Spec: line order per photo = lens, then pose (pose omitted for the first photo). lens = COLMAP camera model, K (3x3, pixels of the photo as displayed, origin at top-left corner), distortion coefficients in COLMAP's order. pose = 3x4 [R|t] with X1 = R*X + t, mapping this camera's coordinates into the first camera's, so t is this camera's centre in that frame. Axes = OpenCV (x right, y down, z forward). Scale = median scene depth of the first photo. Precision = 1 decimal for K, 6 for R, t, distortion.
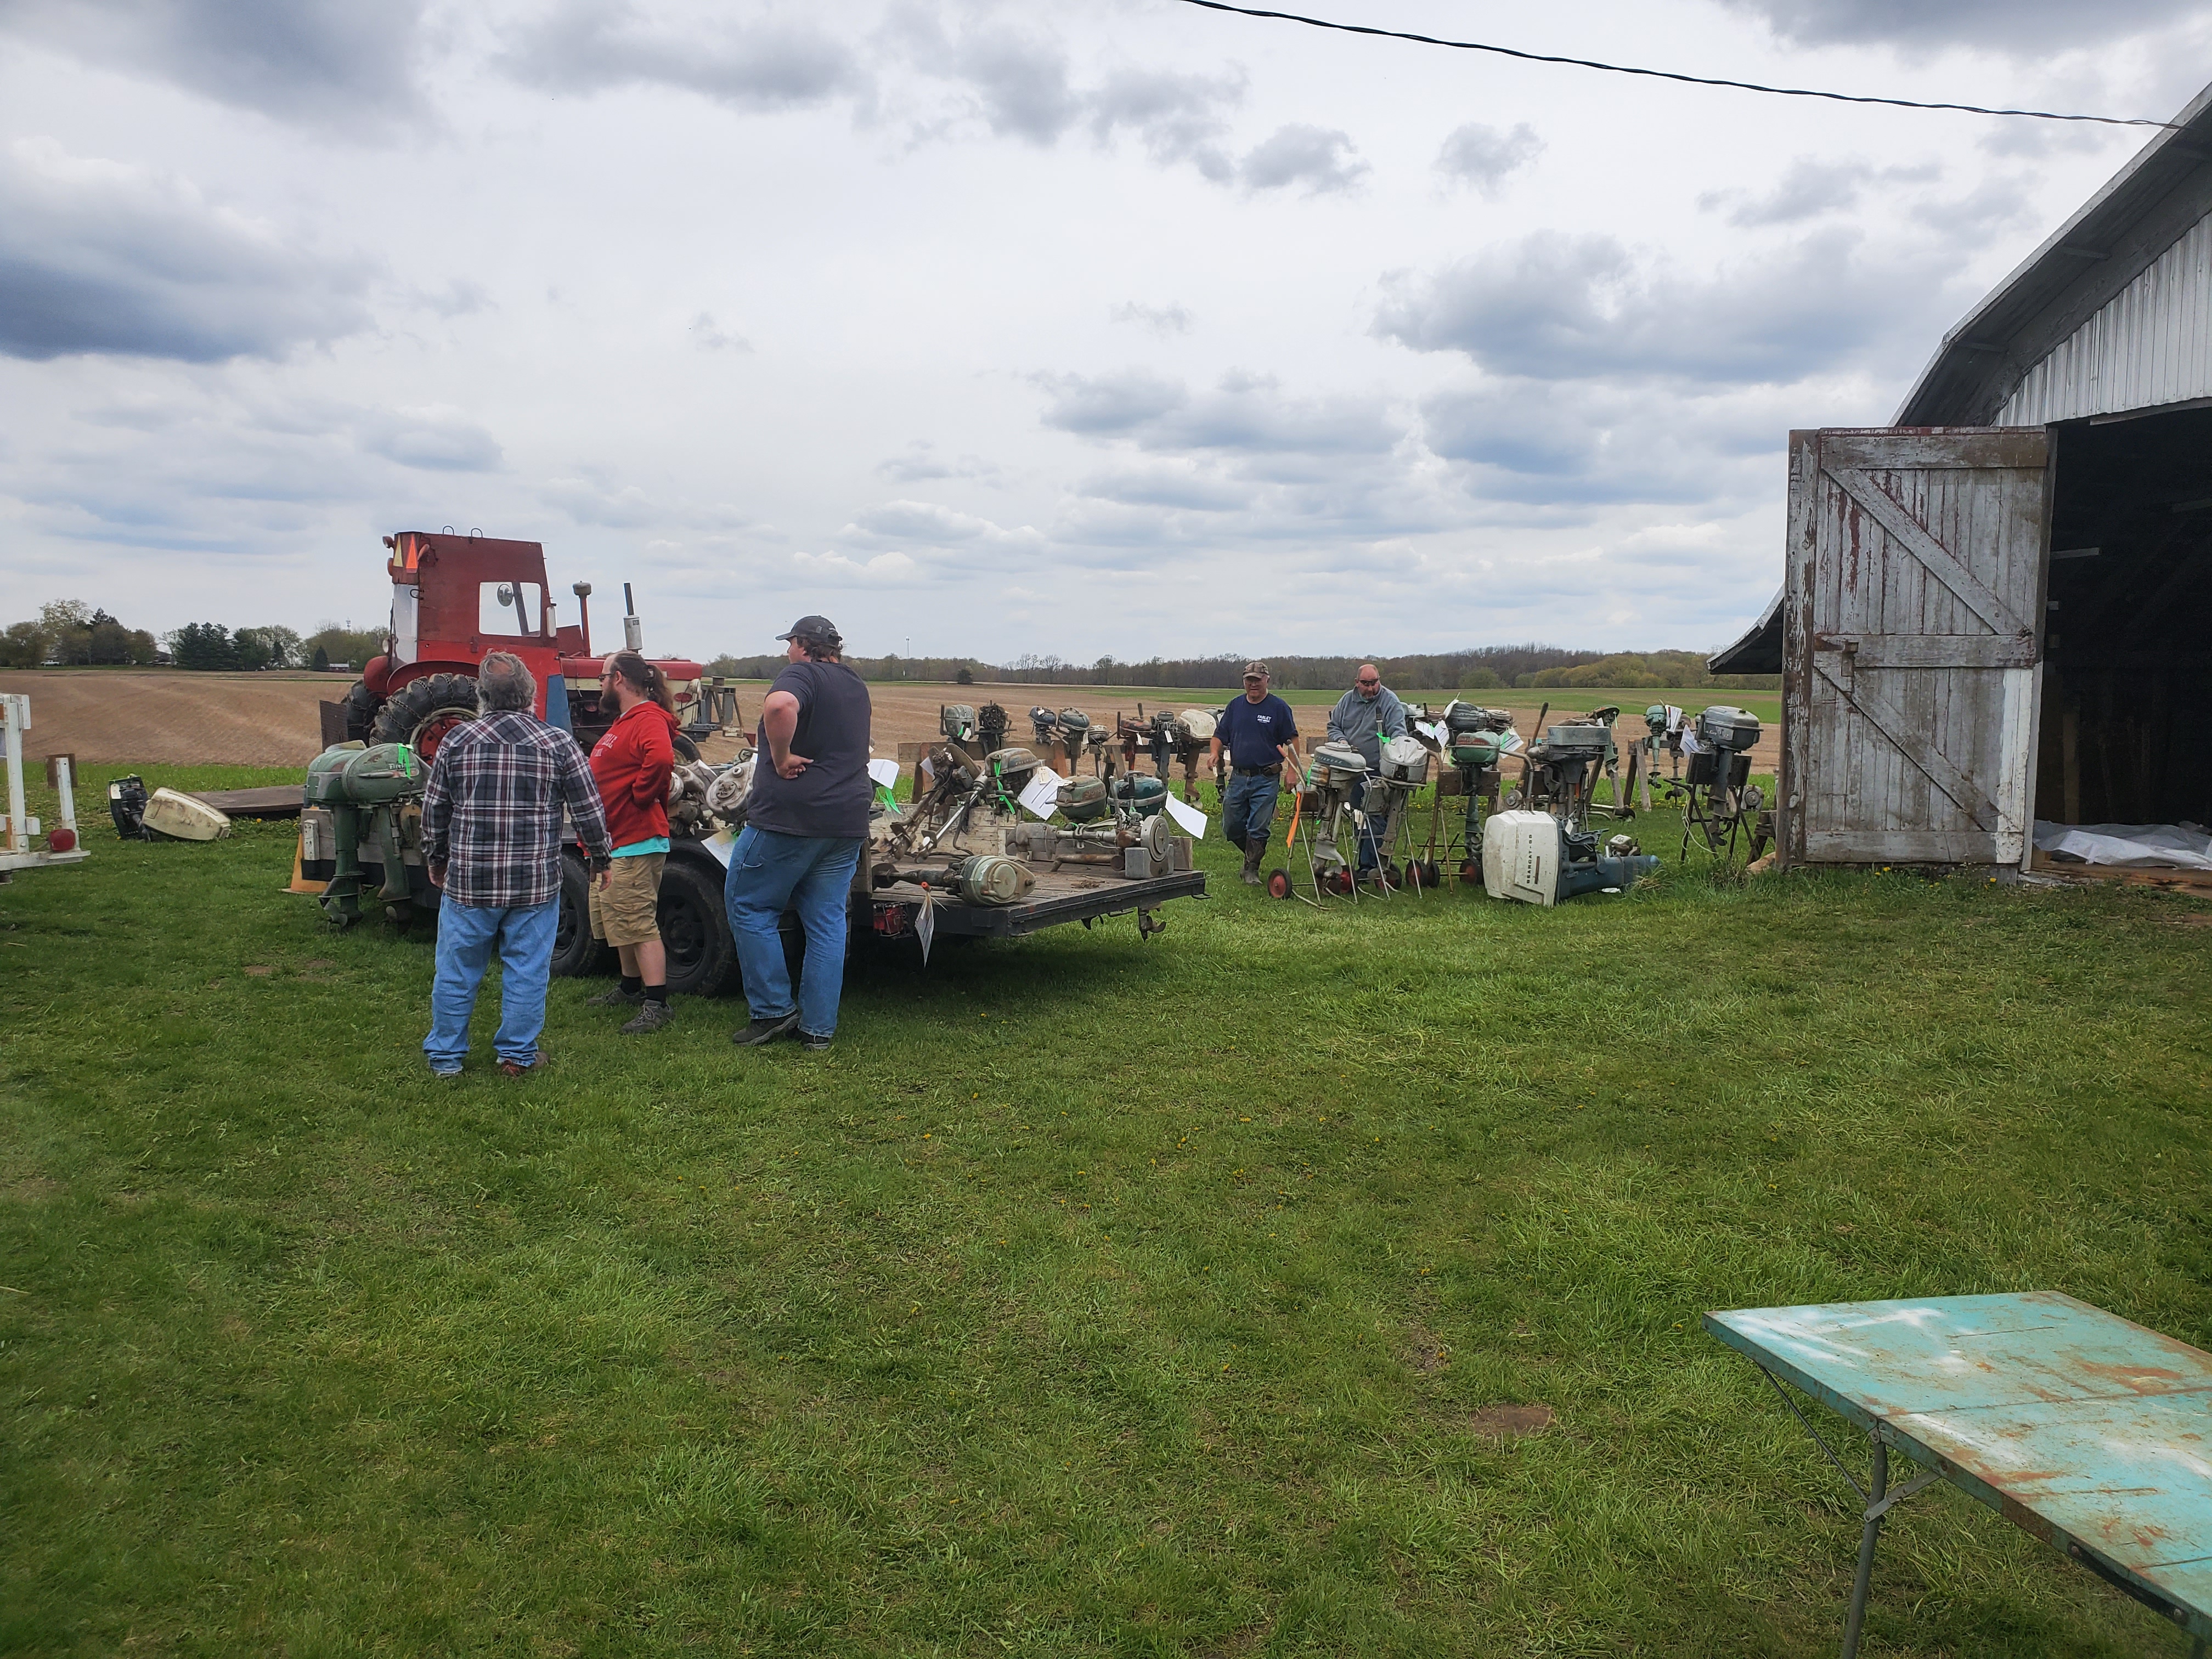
lens RADIAL K [[1727.2, 0, 1110.2], [0, 1727.2, 831.5], [0, 0, 1]] dist [0.094682, -0.087305]
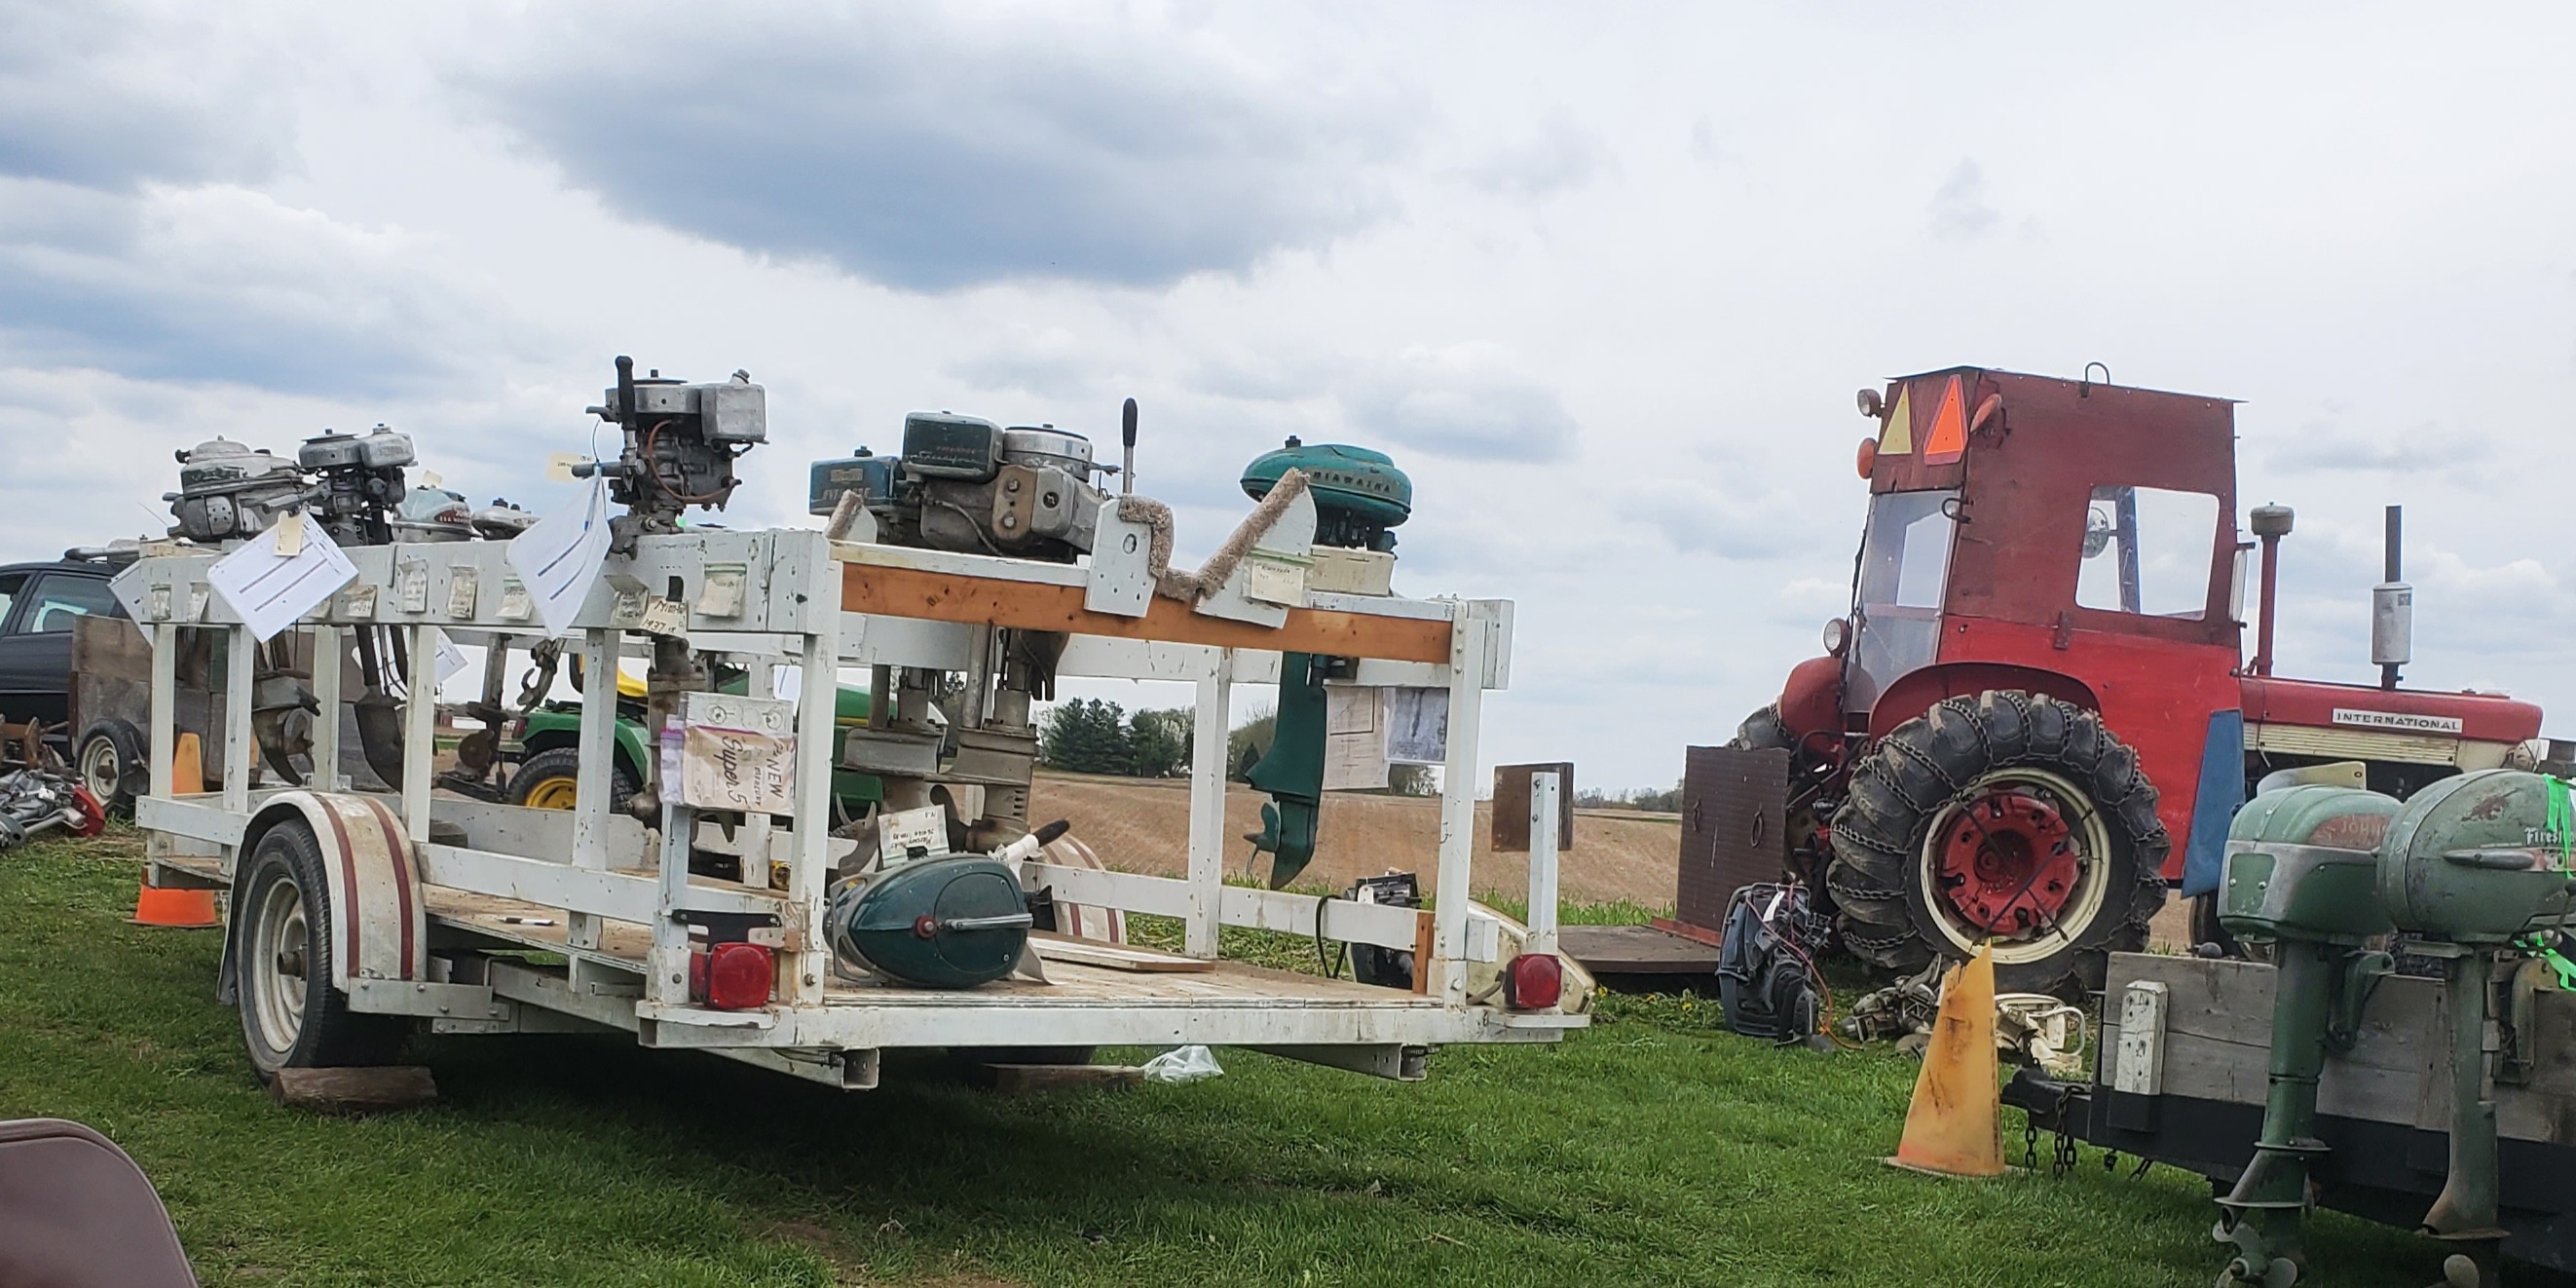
lens RADIAL K [[3034.0, 0, 1142.9], [0, 3034.0, 1031.8], [0, 0, 1]] dist [0.099315, -0.361352]
pose [[0.900369, 0.086858, -0.426370, -0.229561], [-0.096532, 0.995329, -0.001085, 0.014590], [0.424284, 0.042135, 0.904548, 0.214544]]
